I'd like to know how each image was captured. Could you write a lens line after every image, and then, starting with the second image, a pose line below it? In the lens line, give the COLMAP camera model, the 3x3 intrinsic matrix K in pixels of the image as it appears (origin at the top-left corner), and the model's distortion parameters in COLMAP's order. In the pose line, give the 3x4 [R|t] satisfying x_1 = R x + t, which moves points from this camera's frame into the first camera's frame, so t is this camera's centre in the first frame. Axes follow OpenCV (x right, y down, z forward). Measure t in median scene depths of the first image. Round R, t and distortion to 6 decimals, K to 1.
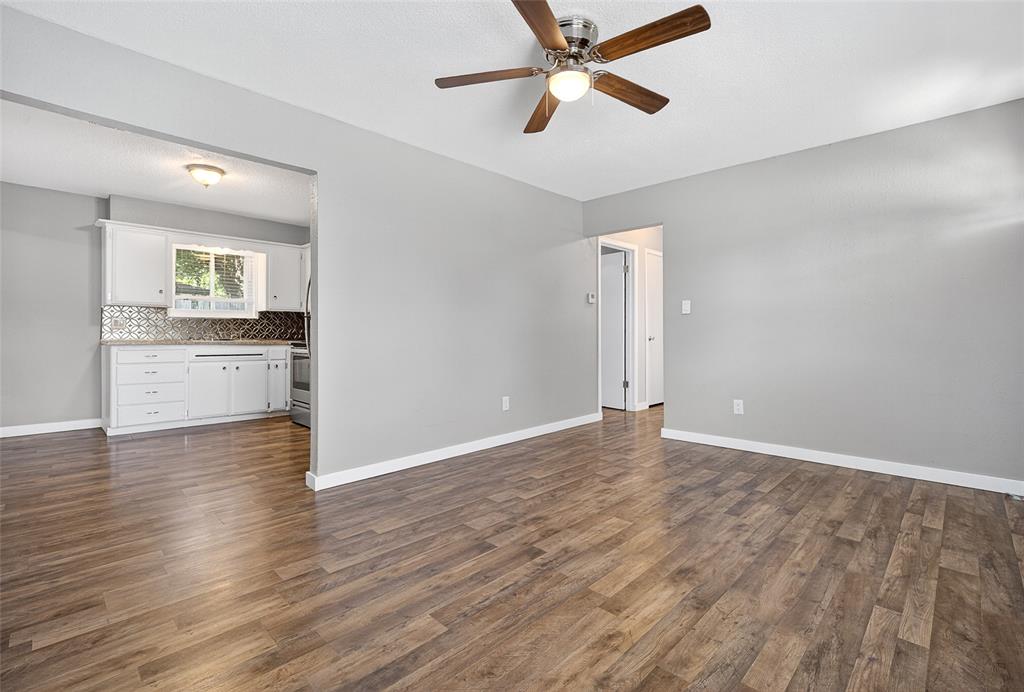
lens RADIAL K [[467.1, 0, 510.2], [0, 467.1, 334.5], [0, 0, 1]] dist [-0.003065, -0.000238]
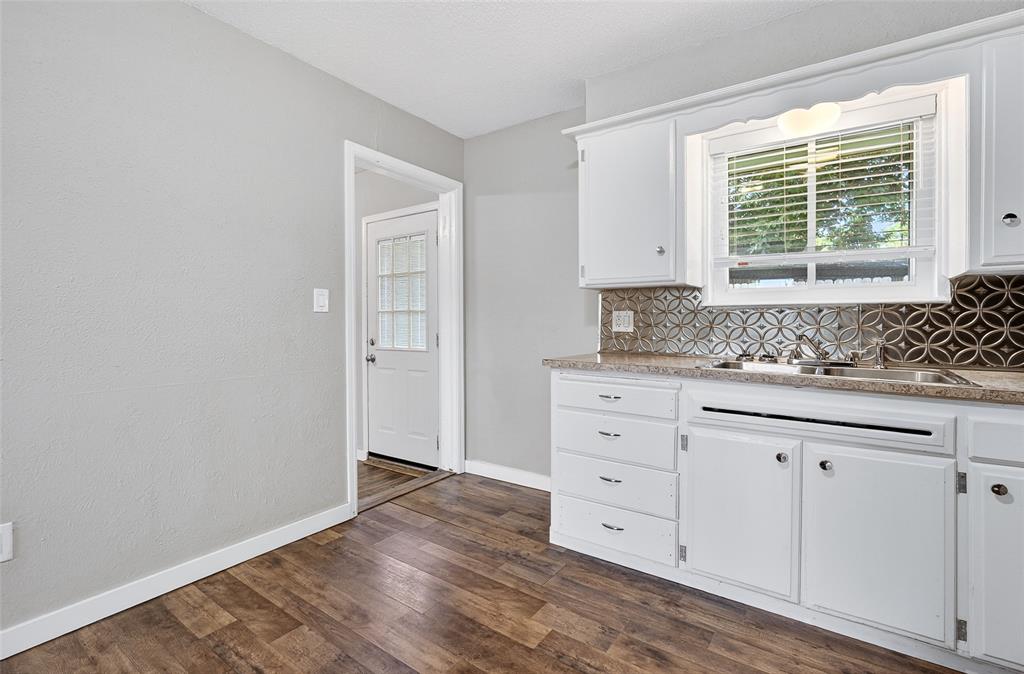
lens RADIAL K [[444.5, 0, 519.7], [0, 444.5, 330.9], [0, 0, 1]] dist [-0.000614, -0.000388]
pose [[0.178601, 0.010099, -0.983870, -0.323164], [-0.009414, 0.999919, 0.008555, -0.015502], [0.983877, 0.007735, 0.178681, 0.722743]]
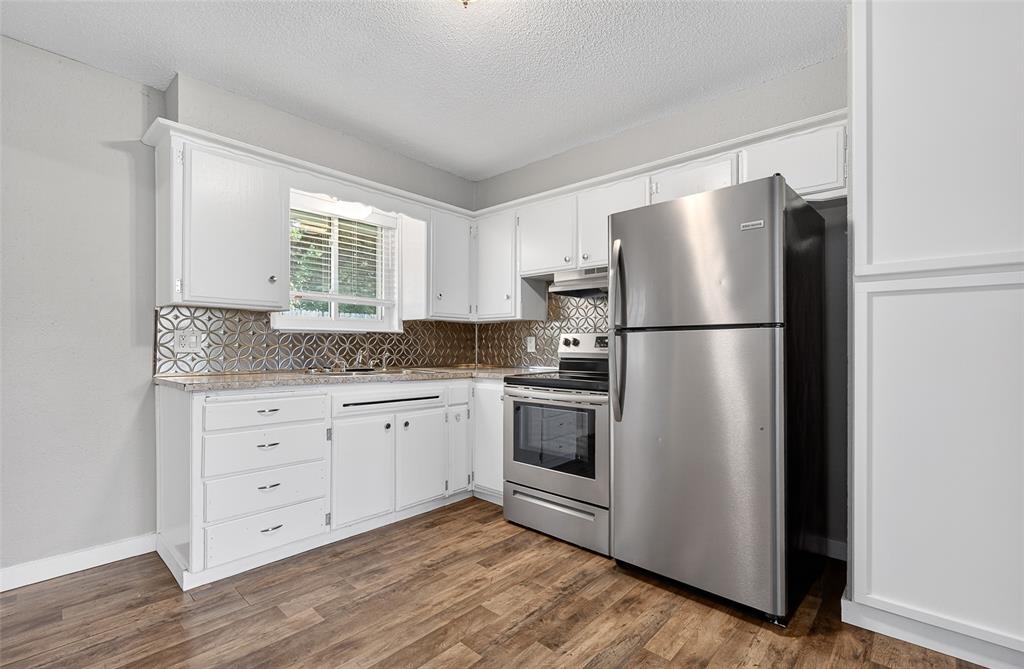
lens RADIAL K [[446.4, 0, 511.2], [0, 446.4, 352.8], [0, 0, 1]] dist [-0.010786, 0.000953]
pose [[0.999757, -0.002857, 0.021866, -0.456262], [0.002652, 0.999952, 0.009431, -0.014254], [-0.021892, -0.009371, 0.999716, 0.465171]]
